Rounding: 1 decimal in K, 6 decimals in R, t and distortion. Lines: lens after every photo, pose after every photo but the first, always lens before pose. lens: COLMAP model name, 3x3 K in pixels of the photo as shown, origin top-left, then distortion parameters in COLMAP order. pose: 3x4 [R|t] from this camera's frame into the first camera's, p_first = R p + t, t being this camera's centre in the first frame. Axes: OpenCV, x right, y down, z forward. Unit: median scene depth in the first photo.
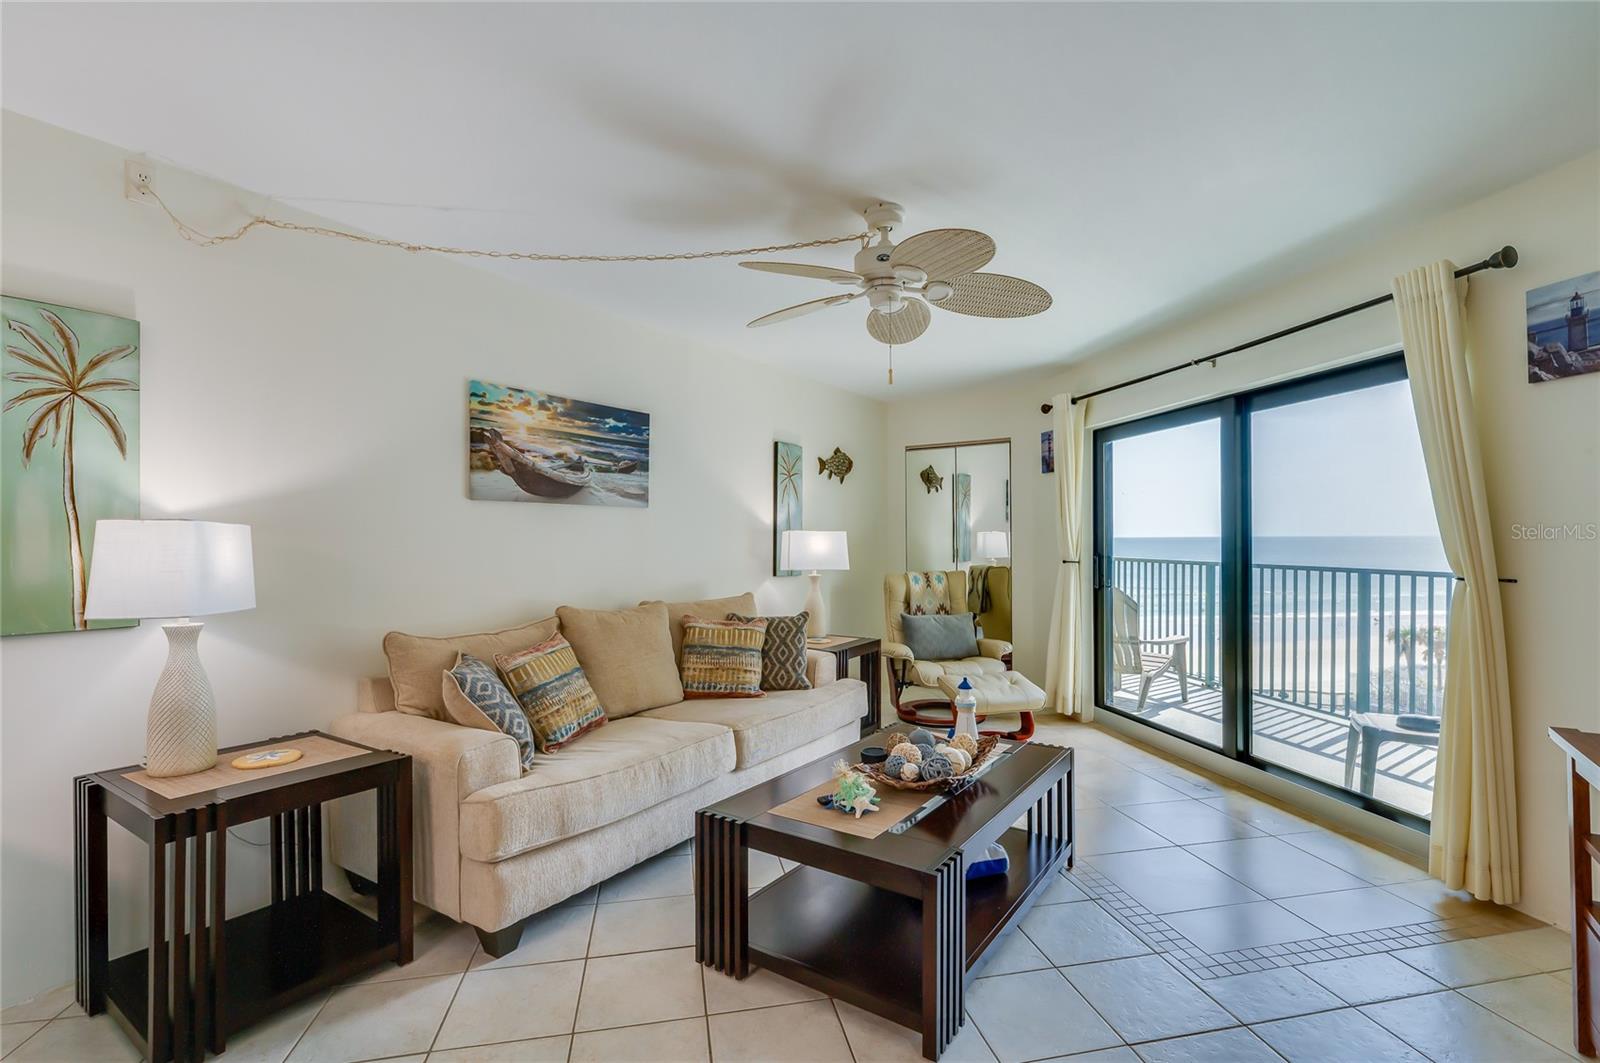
lens RADIAL K [[733.8, 0, 802.6], [0, 733.8, 540.3], [0, 0, 1]] dist [-0.001413, 0.000097]
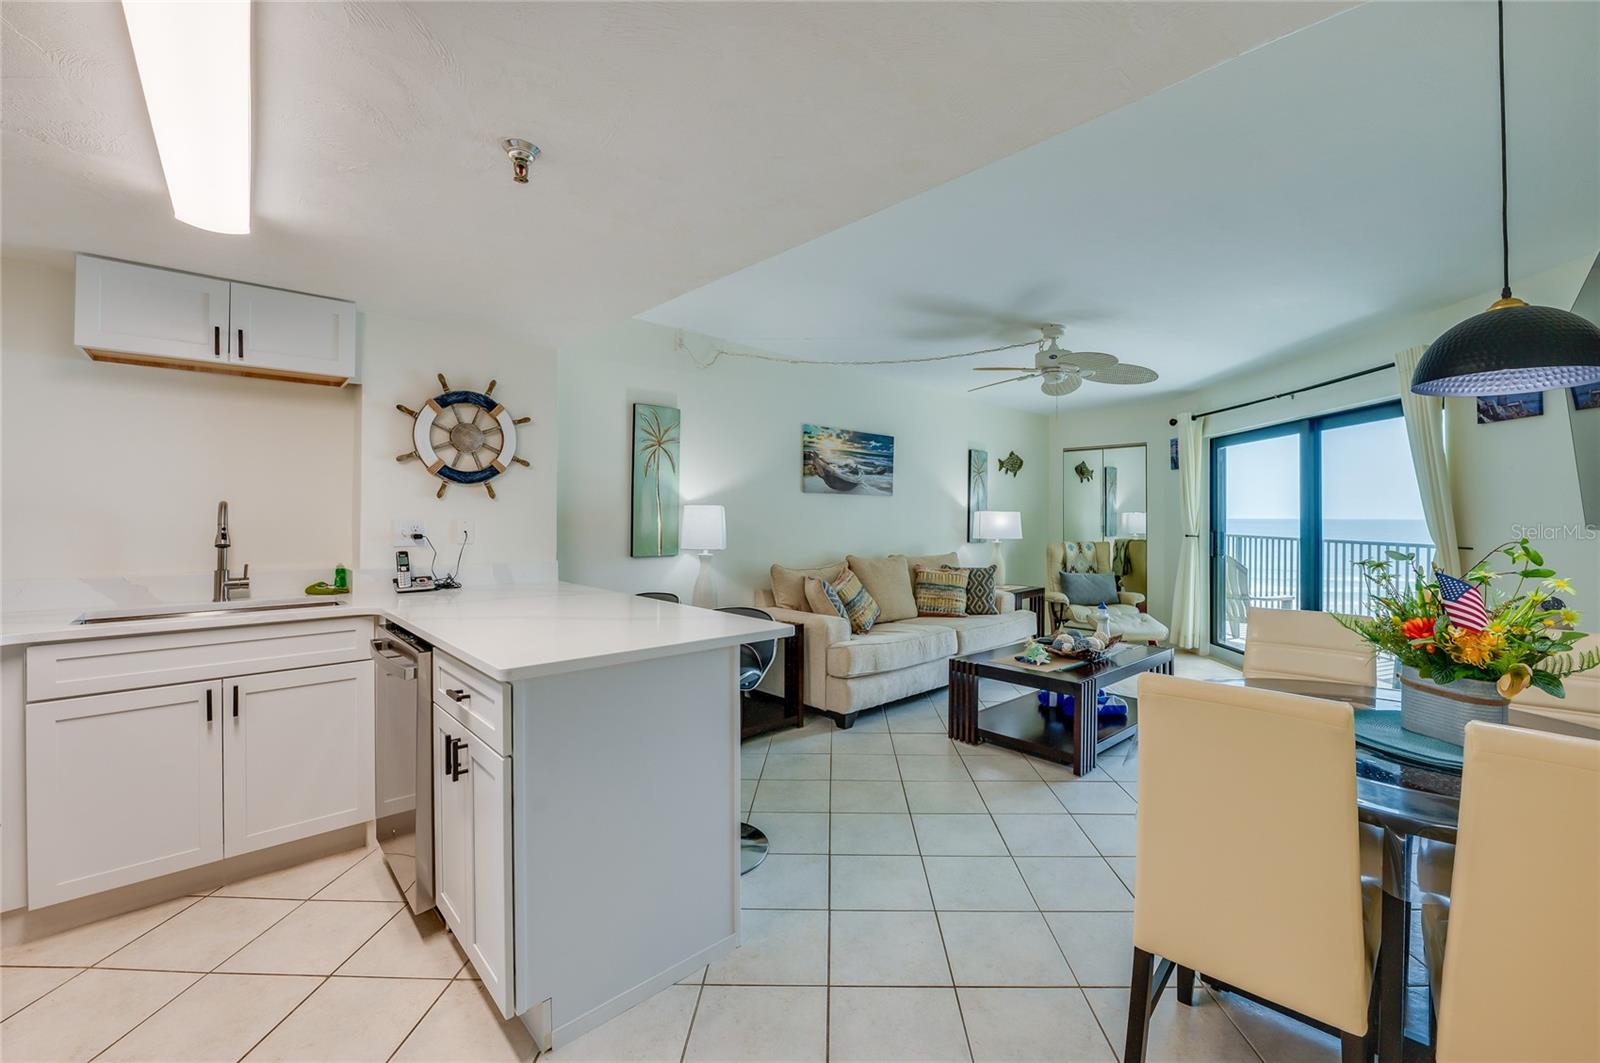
lens RADIAL K [[656.6, 0, 820.1], [0, 656.6, 508.7], [0, 0, 1]] dist [-0.014845, -0.000019]
pose [[0.977759, 0.008450, -0.209560, -0.072380], [-0.011122, 0.999871, -0.011572, 0.001026], [0.209435, 0.013646, 0.977727, -0.449140]]
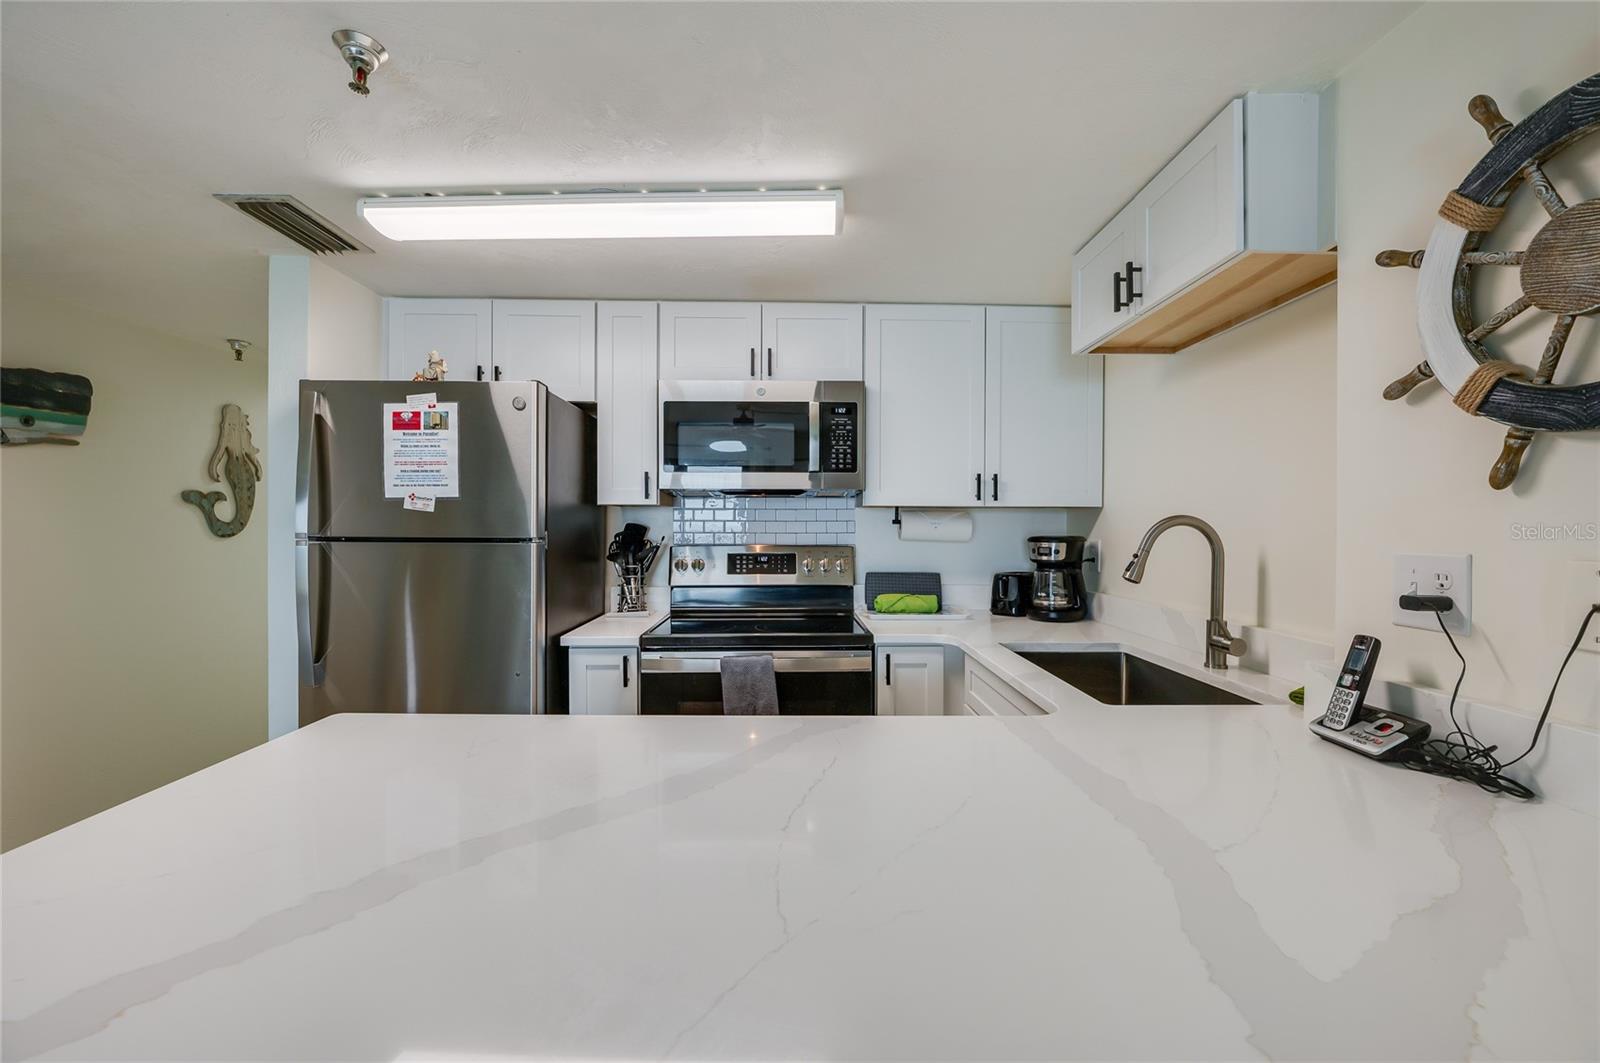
lens RADIAL K [[648.3, 0, 798.9], [0, 648.3, 526.5], [0, 0, 1]] dist [-0.014513, 0.000511]
pose [[-0.820219, 0.002862, -0.572042, -0.350529], [-0.002560, 0.999959, 0.008673, -0.003436], [0.572044, 0.008579, -0.820178, 0.313763]]
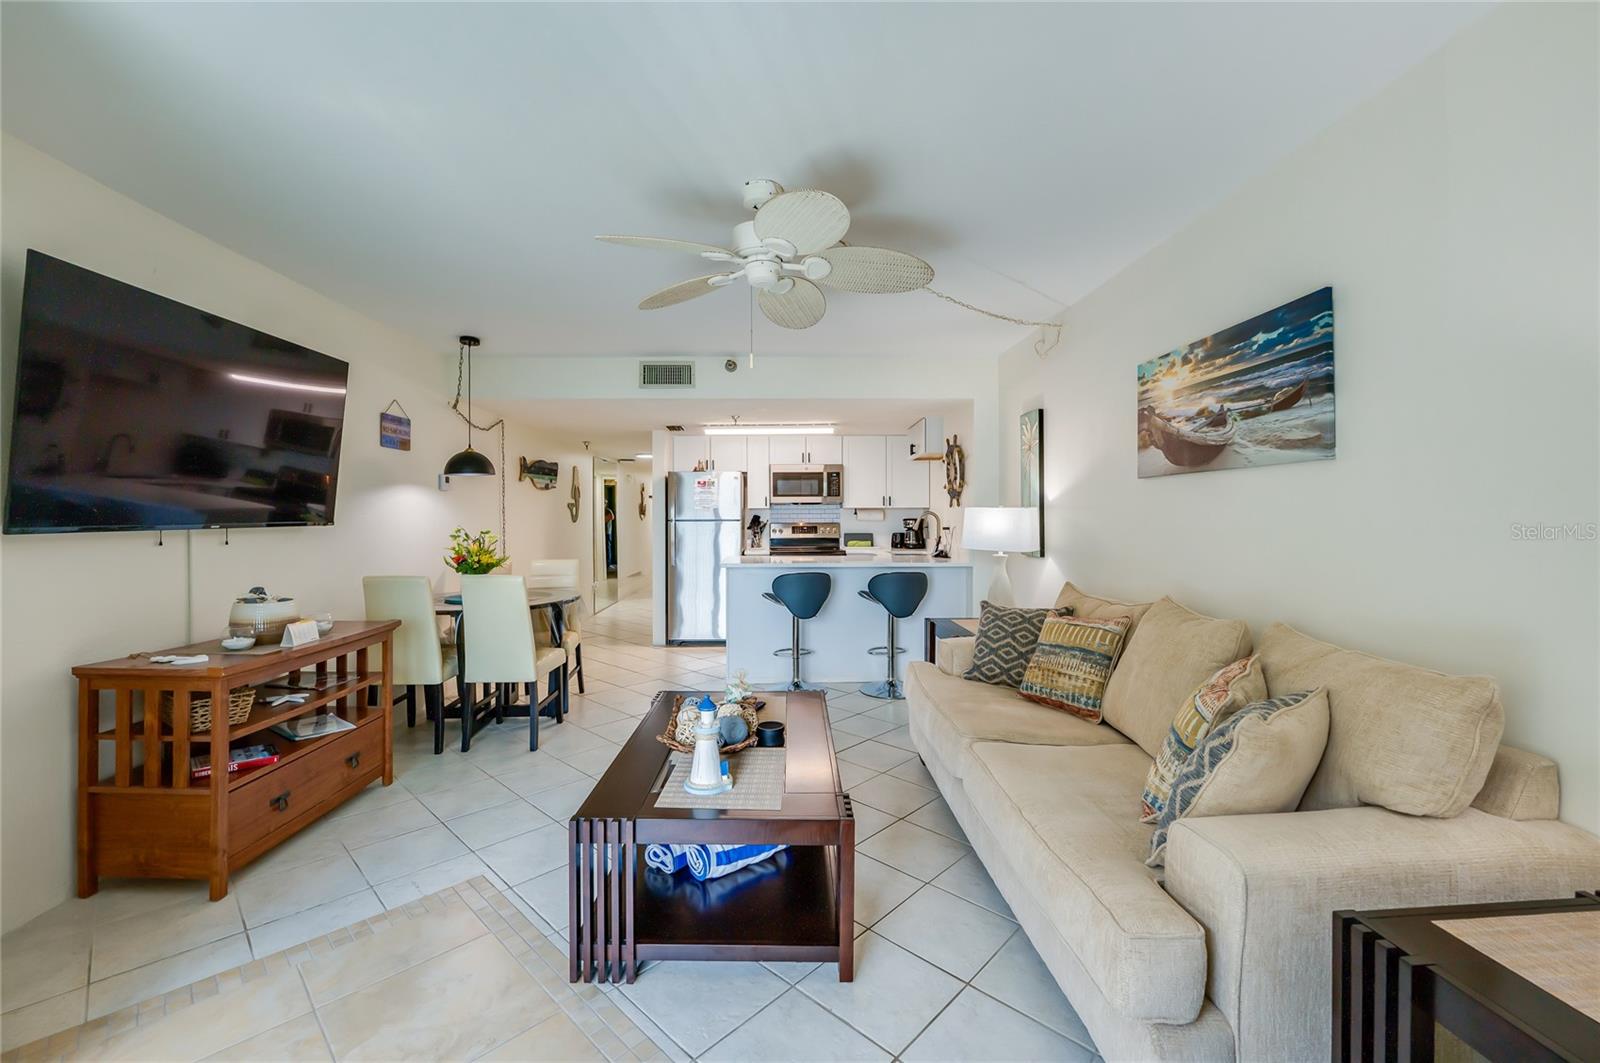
lens RADIAL K [[642.5, 0, 792.5], [0, 642.5, 520.1], [0, 0, 1]] dist [-0.000230, 0.000098]
pose [[-0.815387, 0.010802, -0.578815, 0.425842], [0.004760, 0.999917, 0.011956, -0.007277], [0.578897, 0.006994, -0.815371, 1.258631]]
